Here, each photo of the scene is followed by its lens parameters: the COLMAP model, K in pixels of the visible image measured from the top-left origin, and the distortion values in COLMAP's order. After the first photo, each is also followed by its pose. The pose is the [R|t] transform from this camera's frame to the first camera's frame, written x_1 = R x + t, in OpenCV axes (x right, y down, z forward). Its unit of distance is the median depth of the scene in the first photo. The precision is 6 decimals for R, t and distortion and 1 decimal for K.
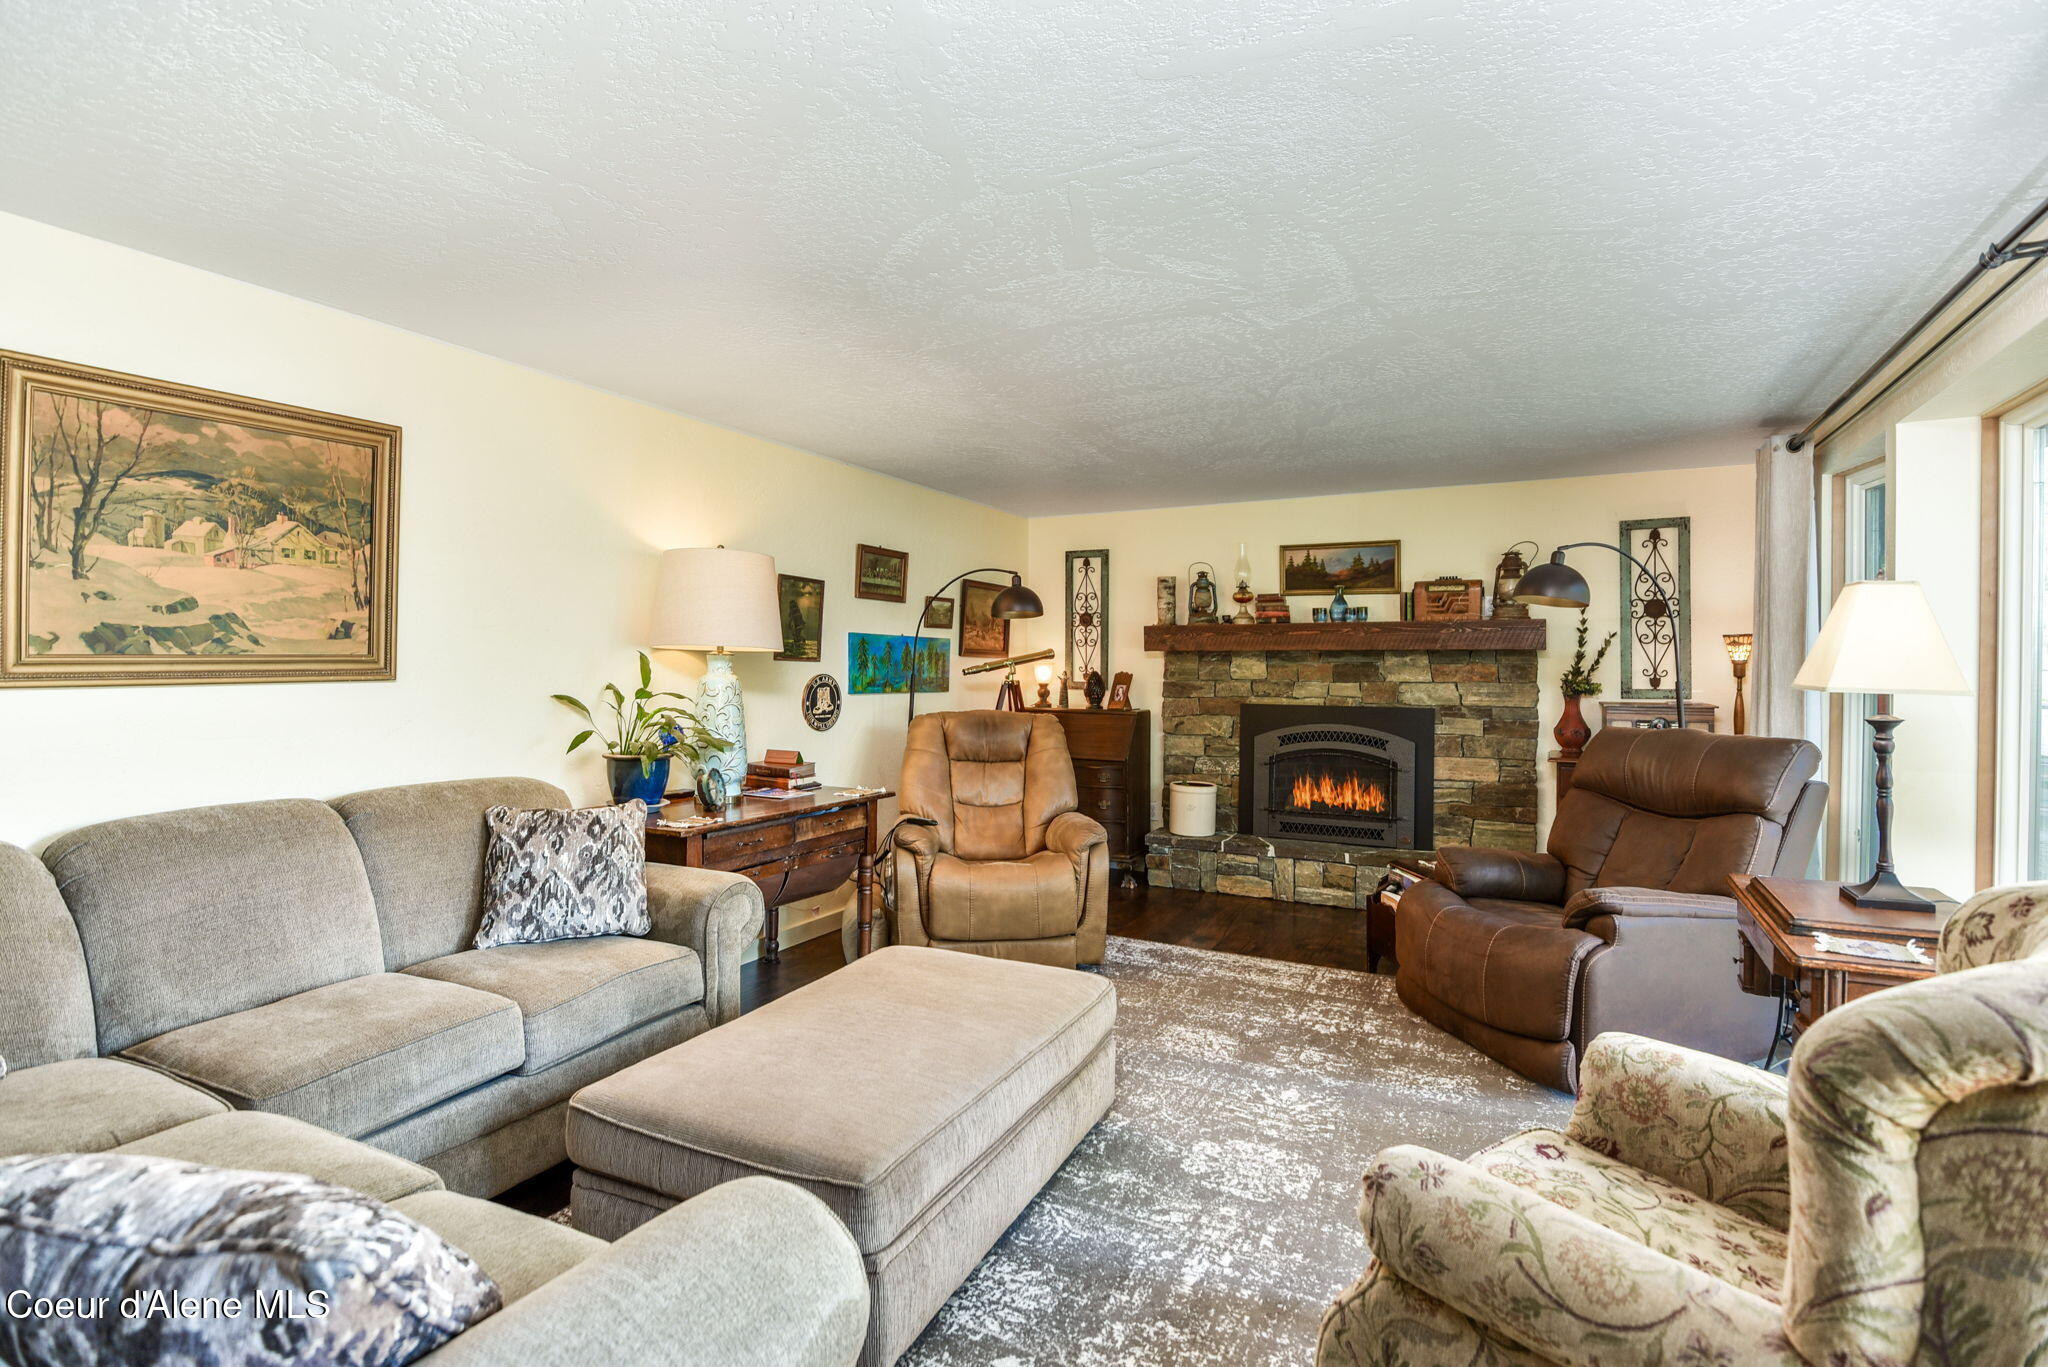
lens RADIAL K [[1071.5, 0, 1011.6], [0, 1071.5, 671.7], [0, 0, 1]] dist [0.023300, -0.035636]
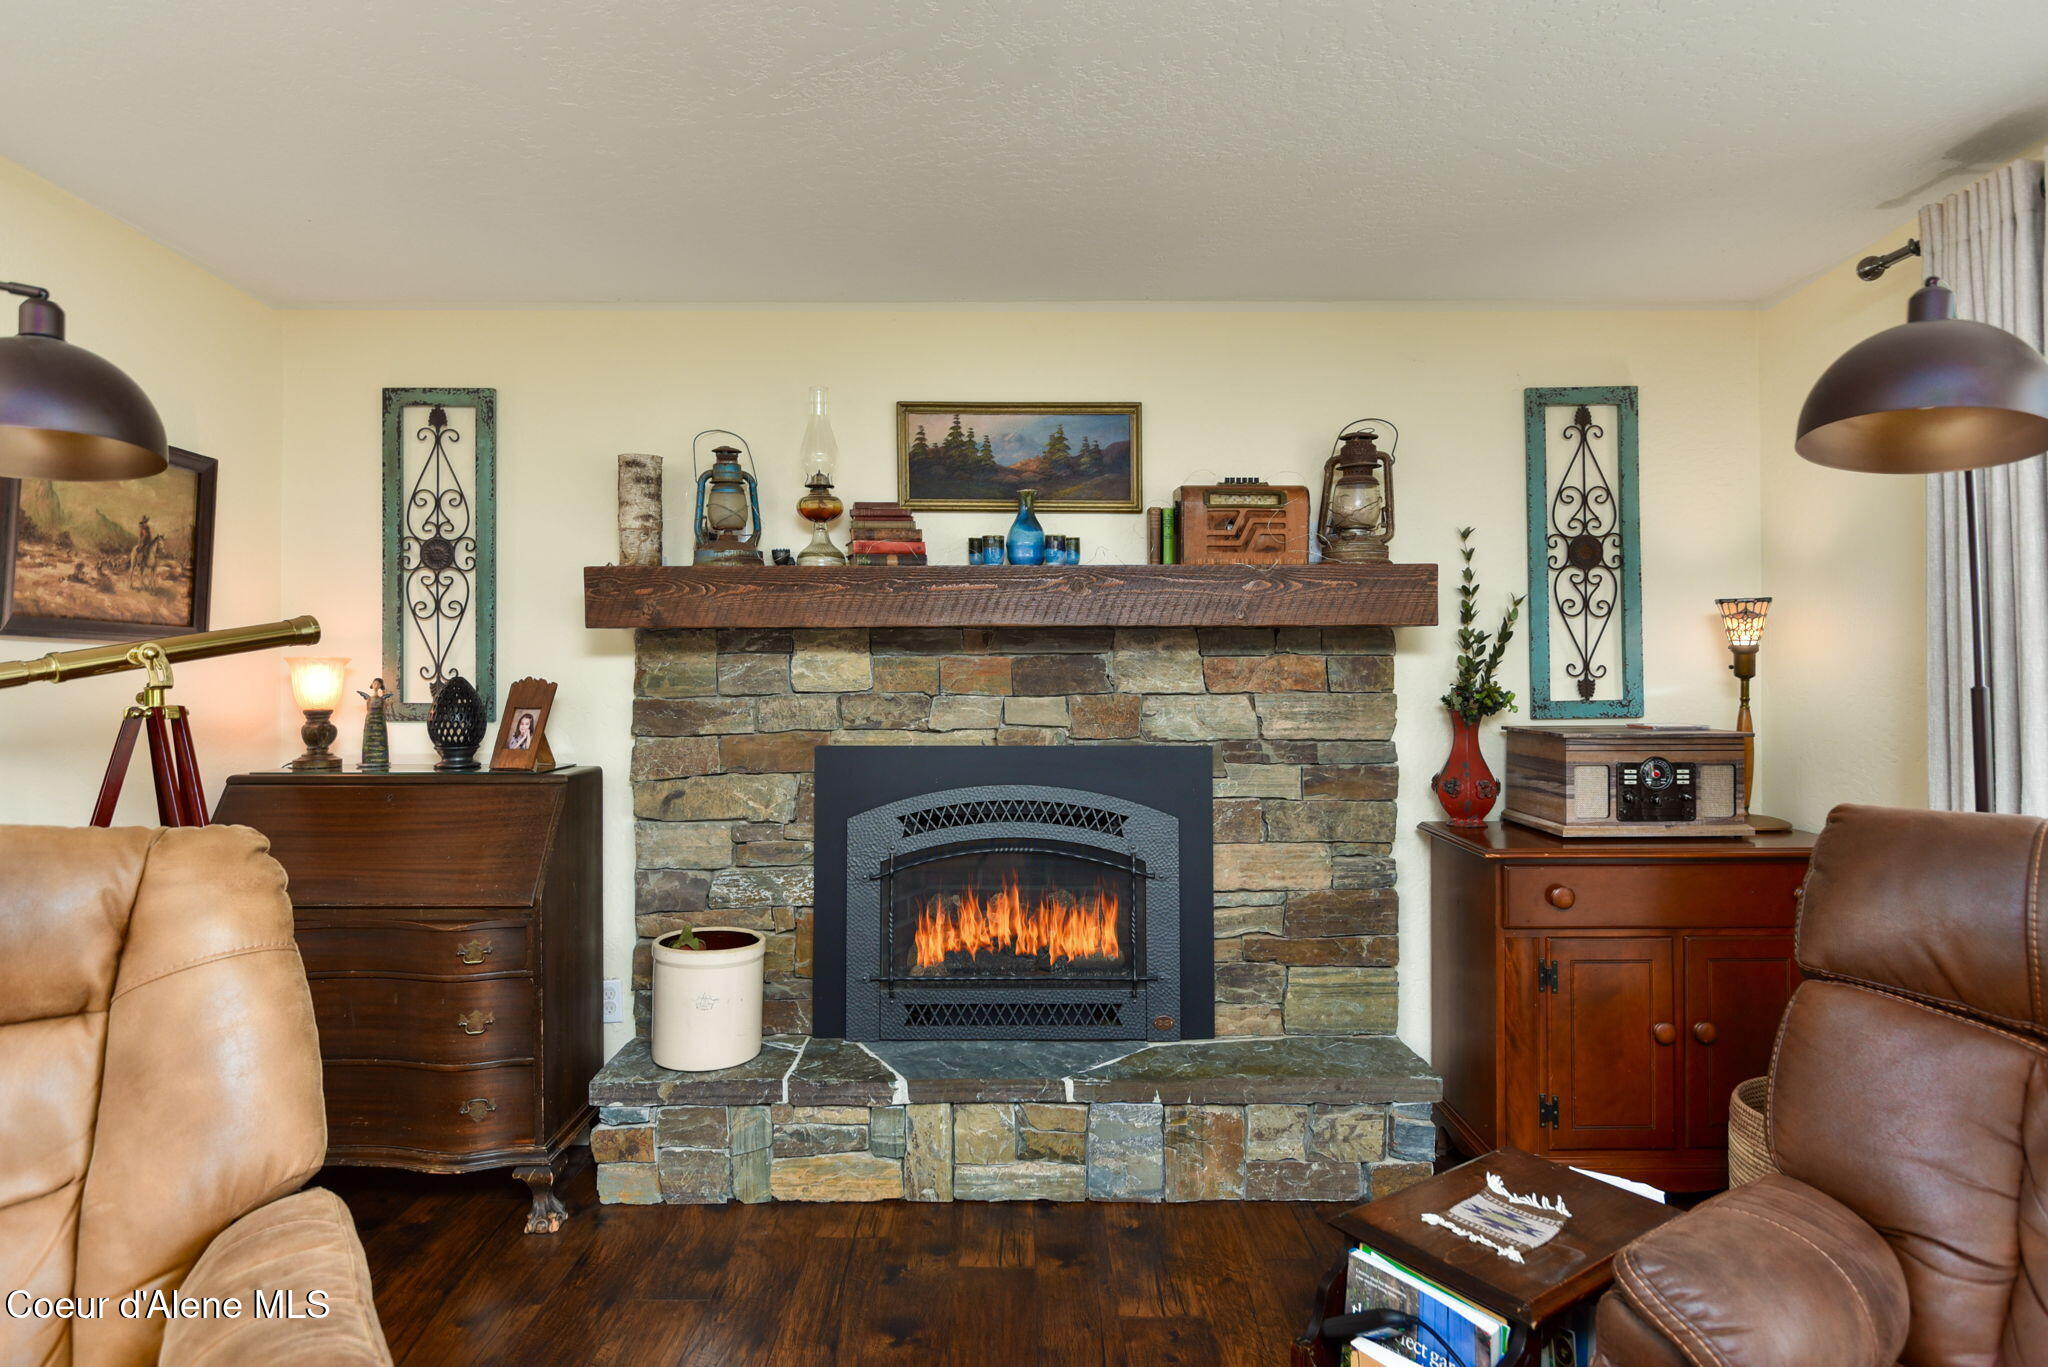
lens RADIAL K [[1071.5, 0, 1011.6], [0, 1071.5, 671.7], [0, 0, 1]] dist [0.023300, -0.035636]
pose [[0.883134, -0.005555, 0.469087, 0.078369], [0.008874, 0.999949, -0.004865, 0.001513], [-0.469036, 0.008459, 0.883138, 0.586017]]
